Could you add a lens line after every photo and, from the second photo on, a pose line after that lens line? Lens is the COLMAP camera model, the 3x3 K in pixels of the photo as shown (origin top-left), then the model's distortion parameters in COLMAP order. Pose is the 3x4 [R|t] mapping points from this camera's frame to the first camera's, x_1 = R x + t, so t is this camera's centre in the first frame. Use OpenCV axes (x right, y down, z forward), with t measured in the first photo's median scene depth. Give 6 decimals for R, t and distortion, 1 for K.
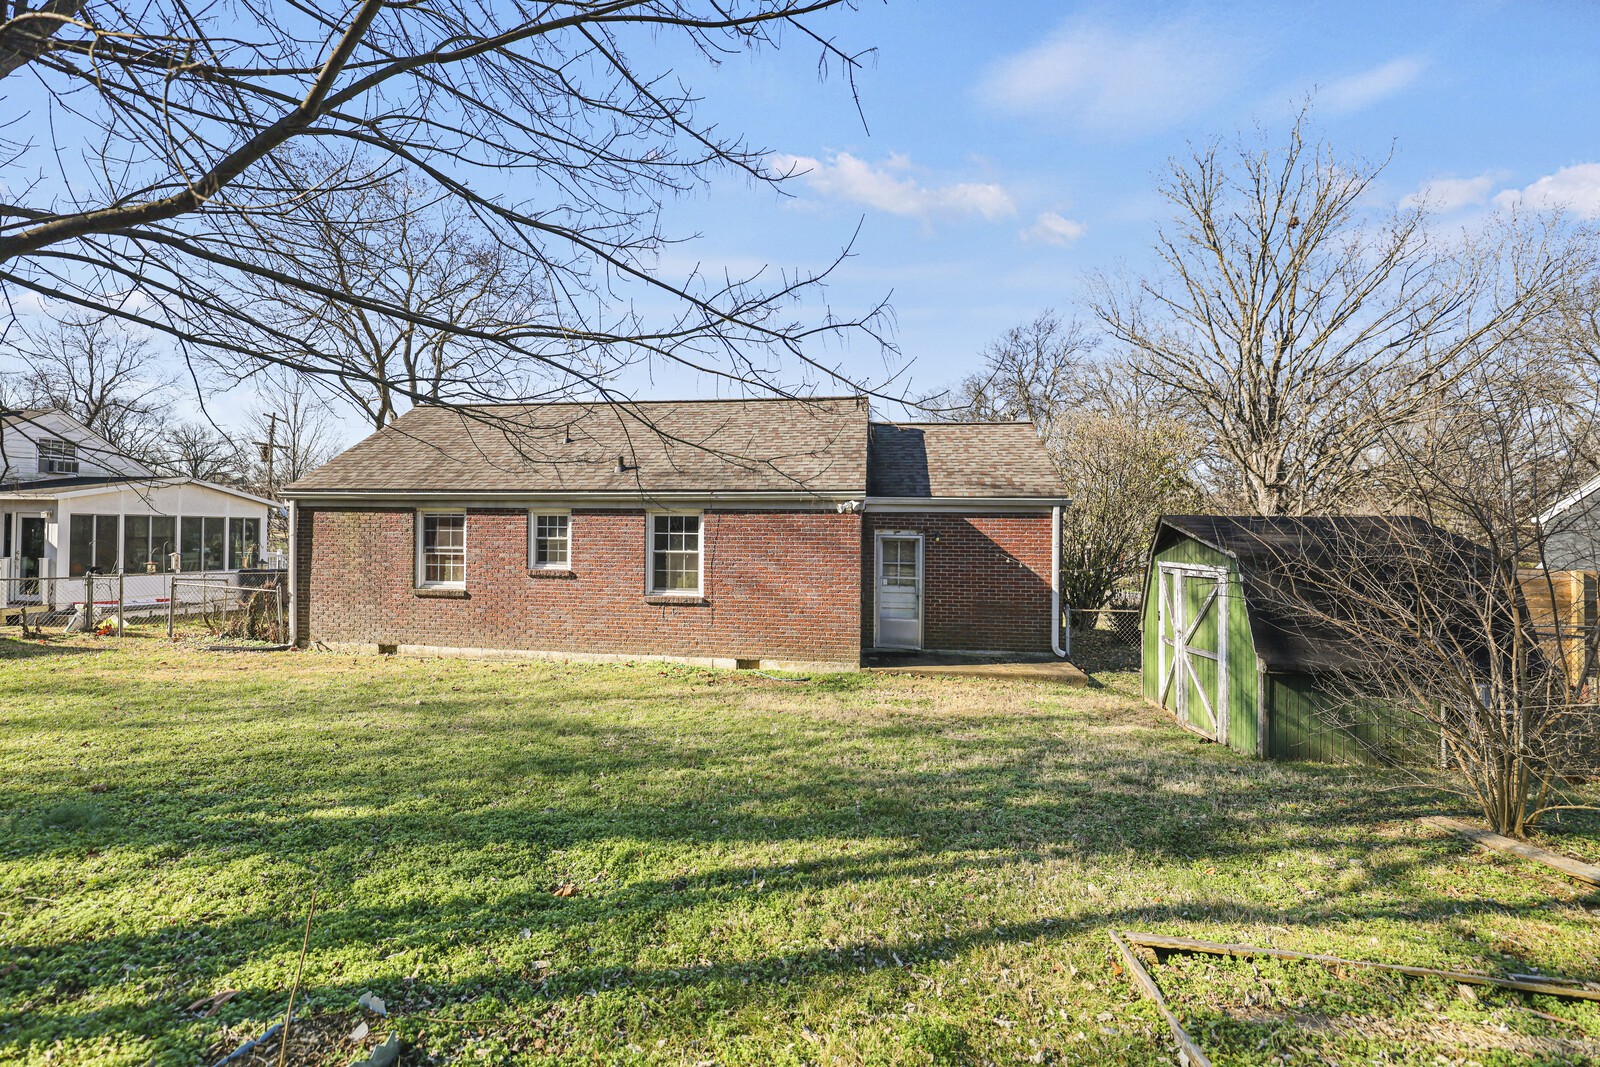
lens RADIAL K [[721.3, 0, 807.9], [0, 721.3, 524.9], [0, 0, 1]] dist [-0.036830, 0.013448]
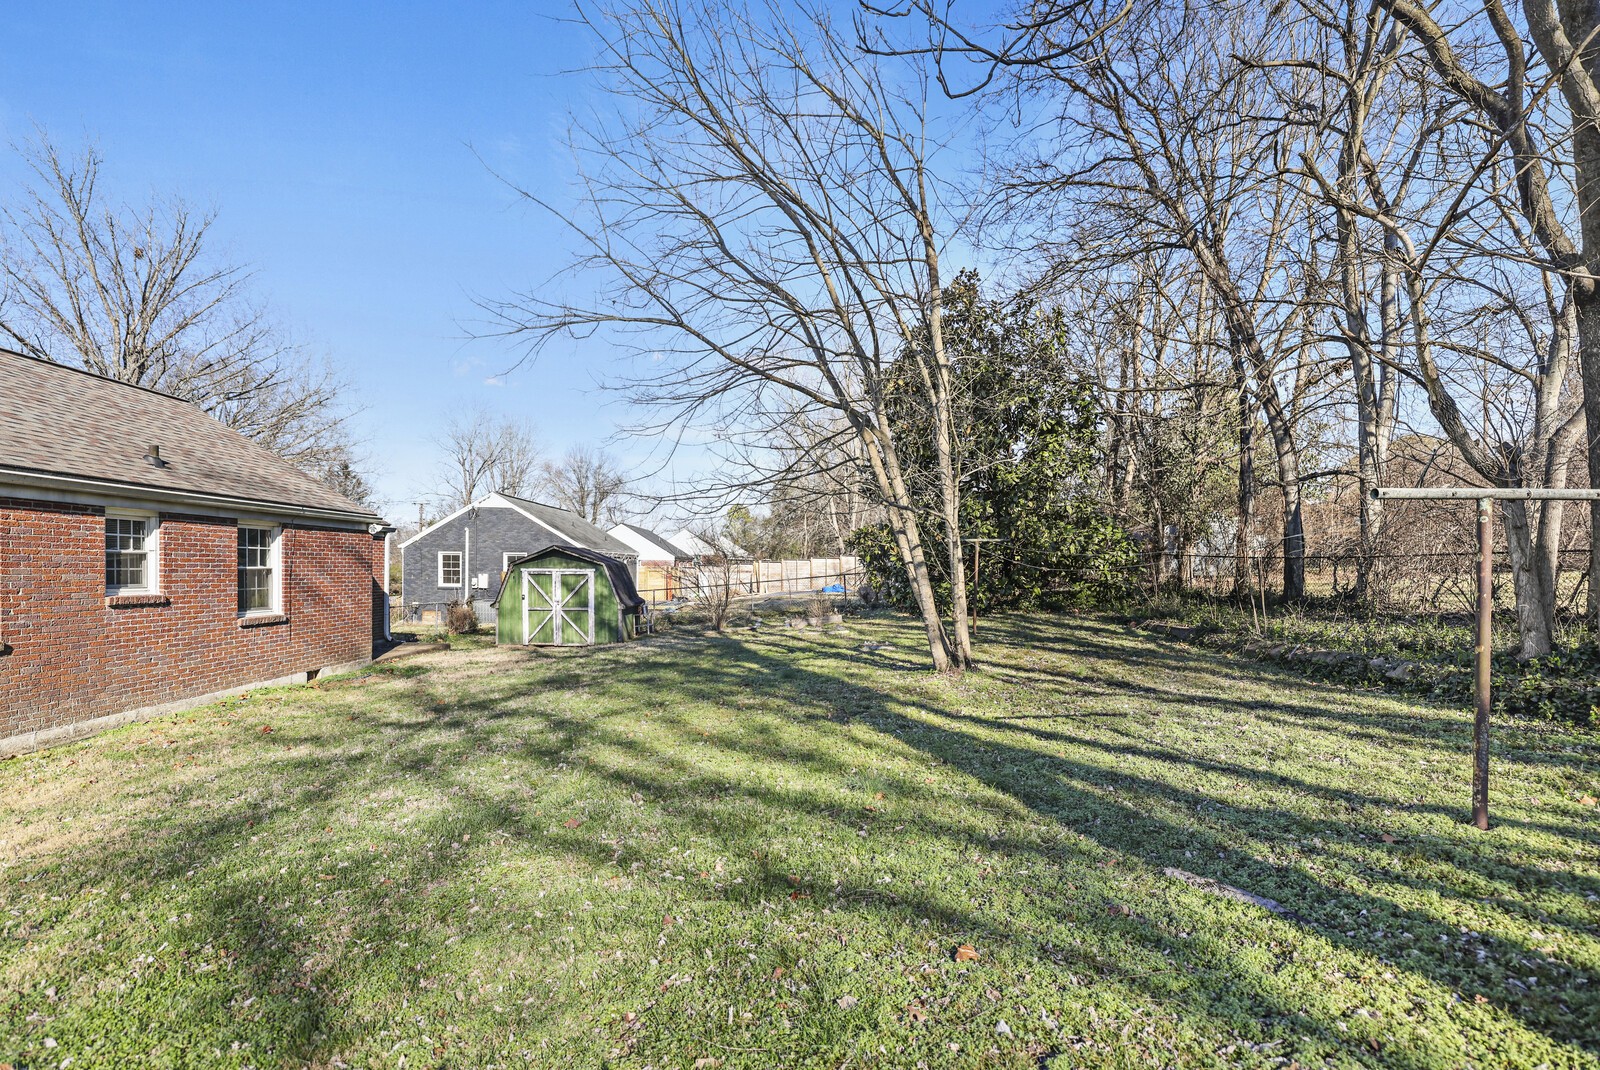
lens RADIAL K [[711.8, 0, 780.2], [0, 711.8, 577.0], [0, 0, 1]] dist [-0.043157, 0.012174]
pose [[-0.159995, -0.023730, 0.986833, -1.136926], [-0.027476, 0.999431, 0.019578, 0.012998], [-0.986735, -0.023982, -0.160556, 0.478755]]
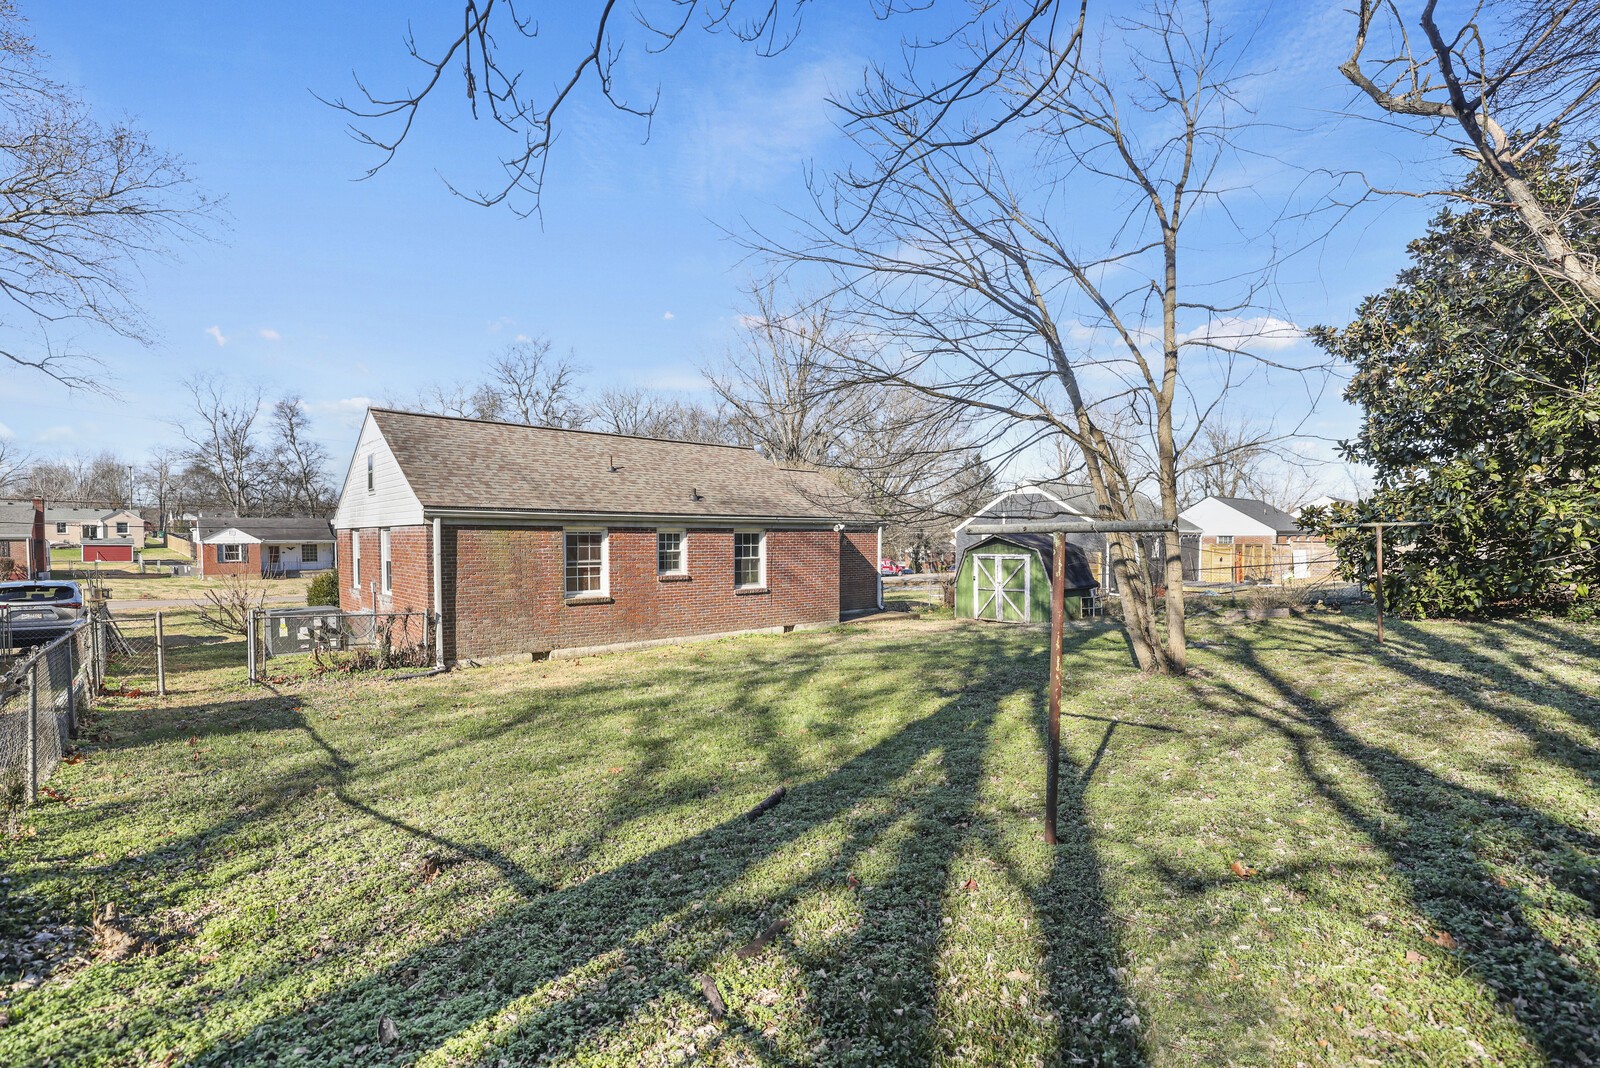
lens RADIAL K [[721.3, 0, 807.9], [0, 721.3, 525.4], [0, 0, 1]] dist [-0.036830, 0.013448]
pose [[0.625154, 0.002509, 0.780498, -1.222230], [-0.004065, 0.999992, 0.000041, -0.028351], [-0.780491, -0.003198, 0.625159, -0.004901]]
